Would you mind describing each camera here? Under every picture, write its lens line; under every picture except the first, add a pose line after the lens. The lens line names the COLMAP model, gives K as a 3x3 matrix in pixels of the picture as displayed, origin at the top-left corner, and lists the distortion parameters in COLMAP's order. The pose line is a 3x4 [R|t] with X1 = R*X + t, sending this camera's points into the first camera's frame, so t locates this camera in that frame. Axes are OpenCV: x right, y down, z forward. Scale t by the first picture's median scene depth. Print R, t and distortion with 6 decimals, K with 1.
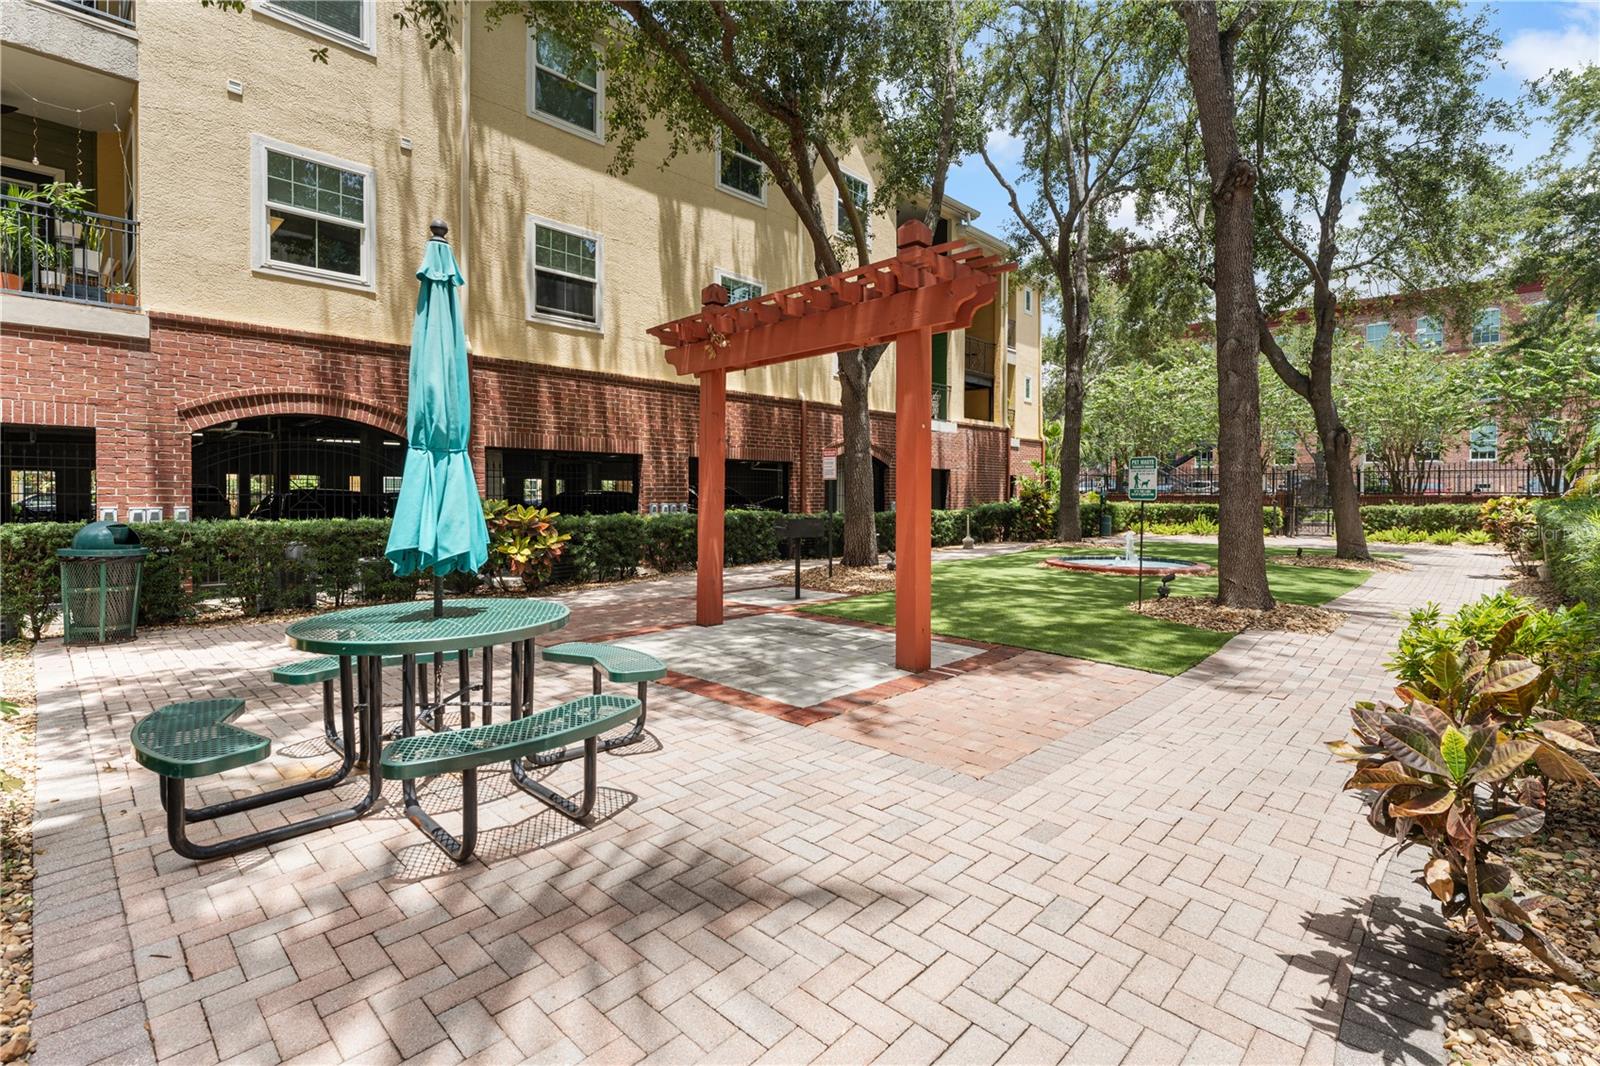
lens RADIAL K [[748.5, 0, 800.0], [0, 748.5, 533.0], [0, 0, 1]] dist [-0.004545, -0.001075]
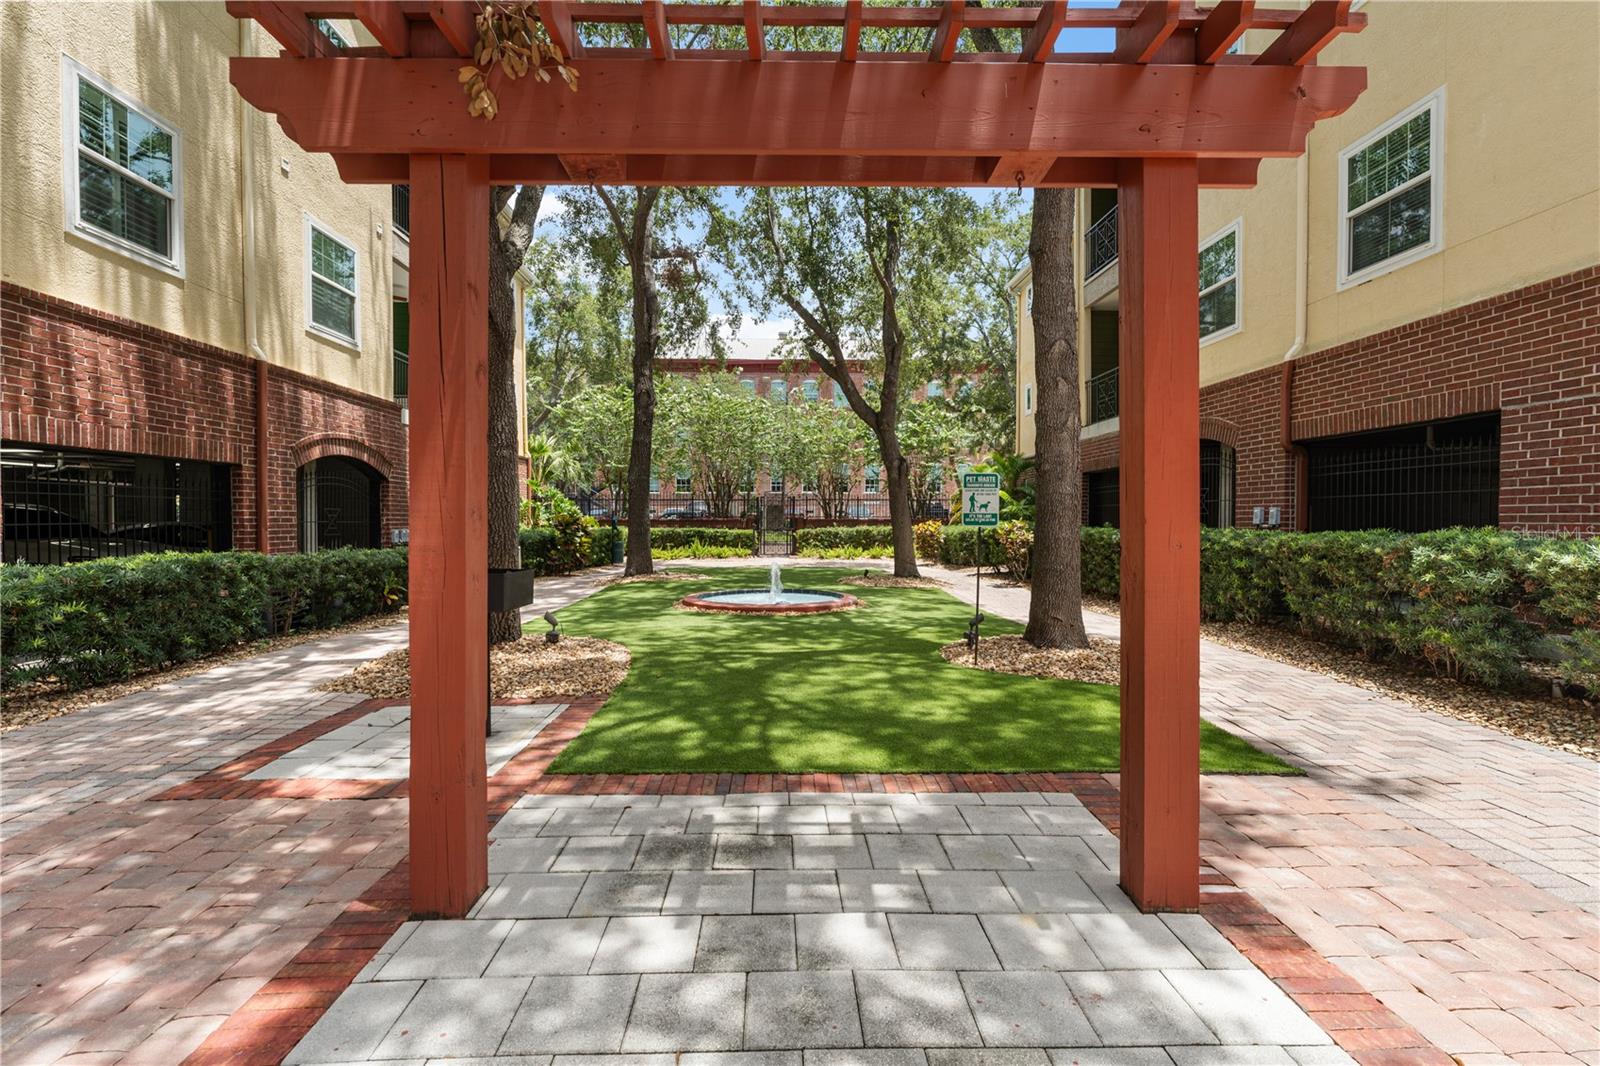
lens RADIAL K [[716.0, 0, 801.8], [0, 716.0, 519.9], [0, 0, 1]] dist [-0.000280, -0.000743]
pose [[0.674415, -0.002086, 0.738350, -0.124763], [0.038099, 0.998762, -0.031978, -0.018403], [-0.737369, 0.049697, 0.673659, 0.334857]]
